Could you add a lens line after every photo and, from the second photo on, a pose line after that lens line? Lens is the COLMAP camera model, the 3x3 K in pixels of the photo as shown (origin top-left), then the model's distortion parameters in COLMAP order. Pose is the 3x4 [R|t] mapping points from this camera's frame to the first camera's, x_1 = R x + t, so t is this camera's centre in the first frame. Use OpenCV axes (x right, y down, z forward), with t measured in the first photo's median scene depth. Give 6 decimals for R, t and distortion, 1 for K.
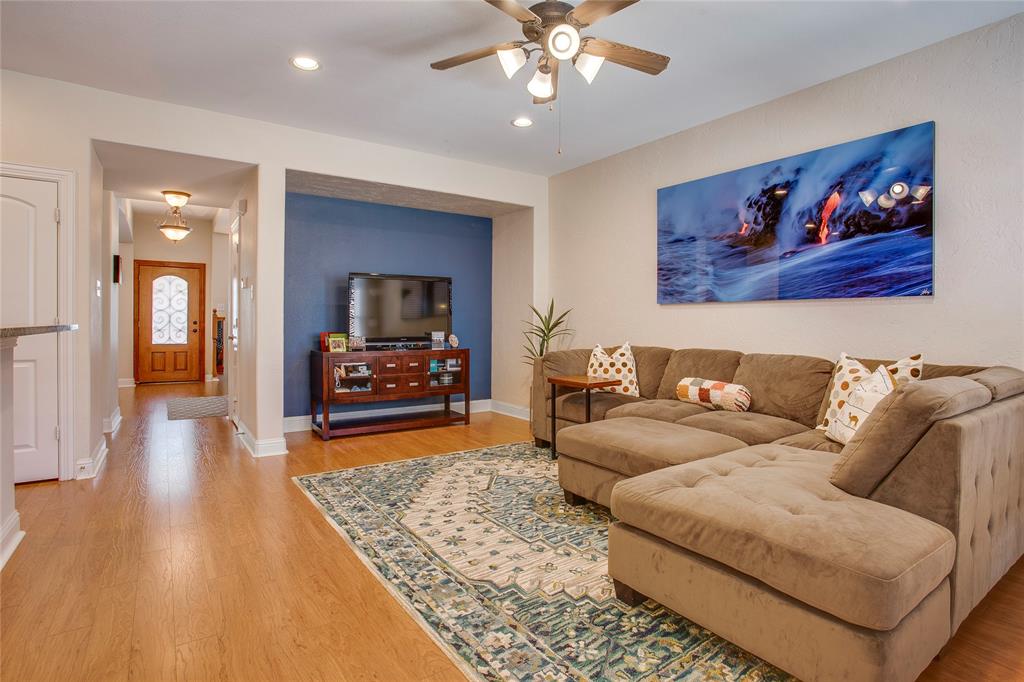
lens RADIAL K [[512.3, 0, 505.7], [0, 512.3, 333.7], [0, 0, 1]] dist [-0.058201, 0.029127]
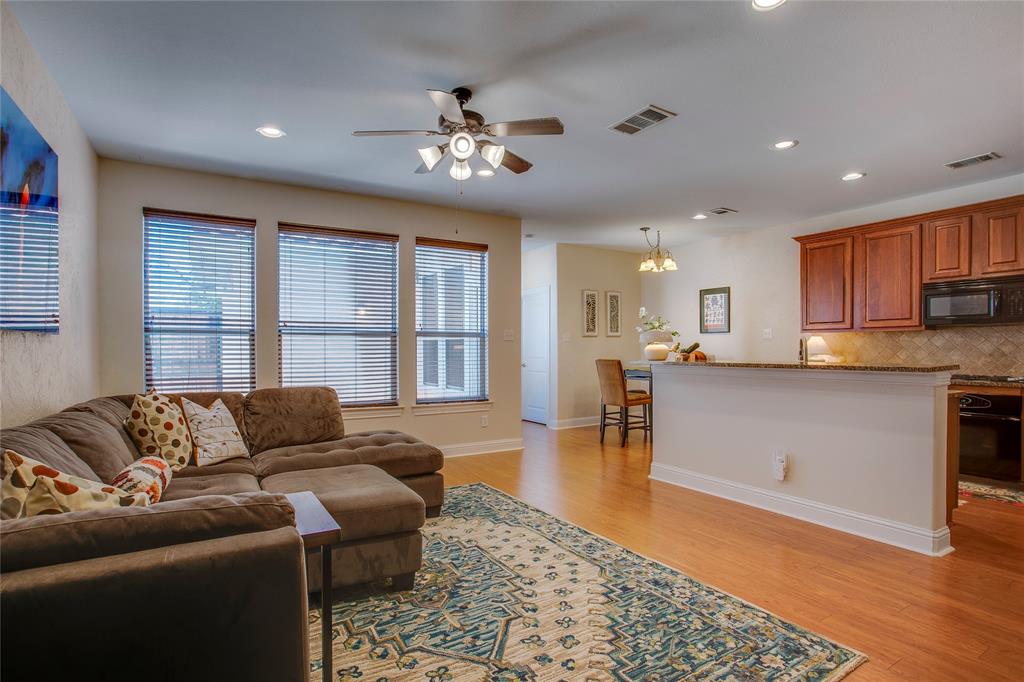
lens RADIAL K [[512.3, 0, 505.7], [0, 512.3, 333.7], [0, 0, 1]] dist [-0.058201, 0.029127]
pose [[-0.998308, -0.001388, 0.058137, -0.075595], [-0.001915, 0.999958, -0.009008, -0.066477], [-0.058122, -0.009104, -0.998268, 1.814664]]
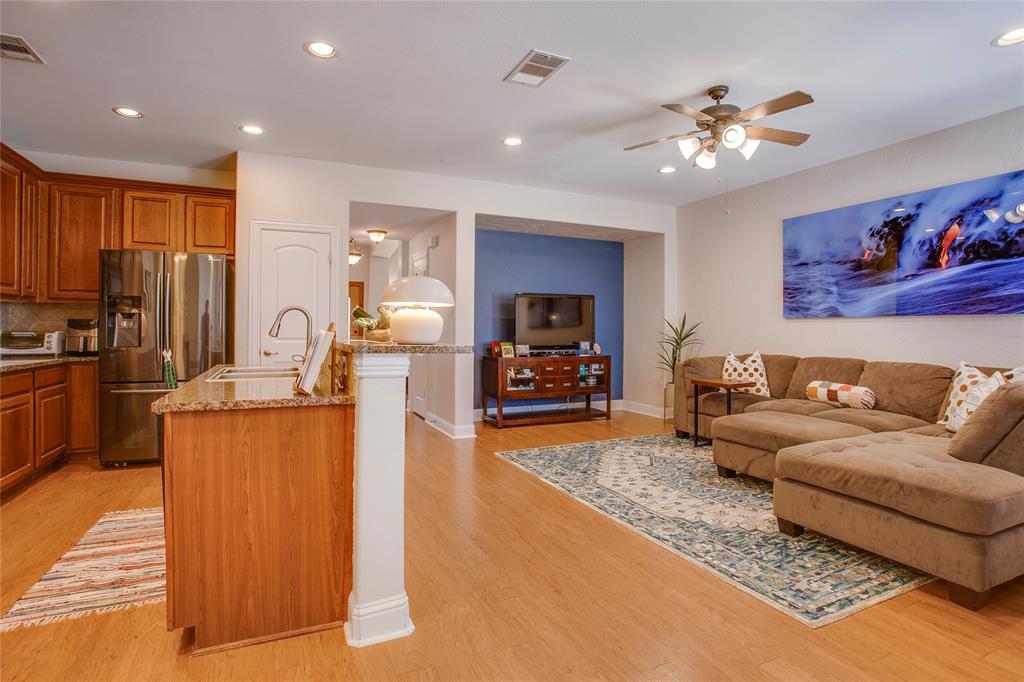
lens RADIAL K [[503.7, 0, 509.5], [0, 503.7, 335.1], [0, 0, 1]] dist [-0.051647, 0.027345]
pose [[0.986252, 0.000890, -0.165247, -0.197699], [-0.002706, 0.999938, -0.010766, -0.008843], [0.165227, 0.011066, 0.986194, -0.332801]]
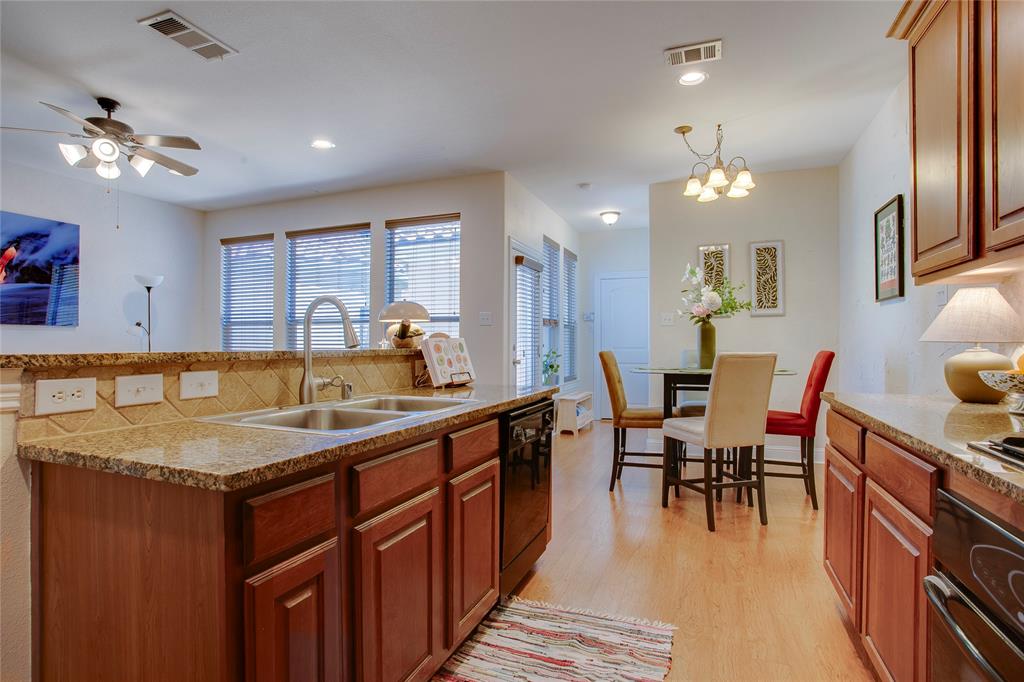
lens RADIAL K [[503.7, 0, 509.5], [0, 503.7, 335.1], [0, 0, 1]] dist [-0.051647, 0.027345]
pose [[-0.552147, -0.000259, 0.833747, -1.330156], [0.012241, 0.999890, 0.008417, -0.039762], [-0.833657, 0.014853, -0.552083, 0.669747]]
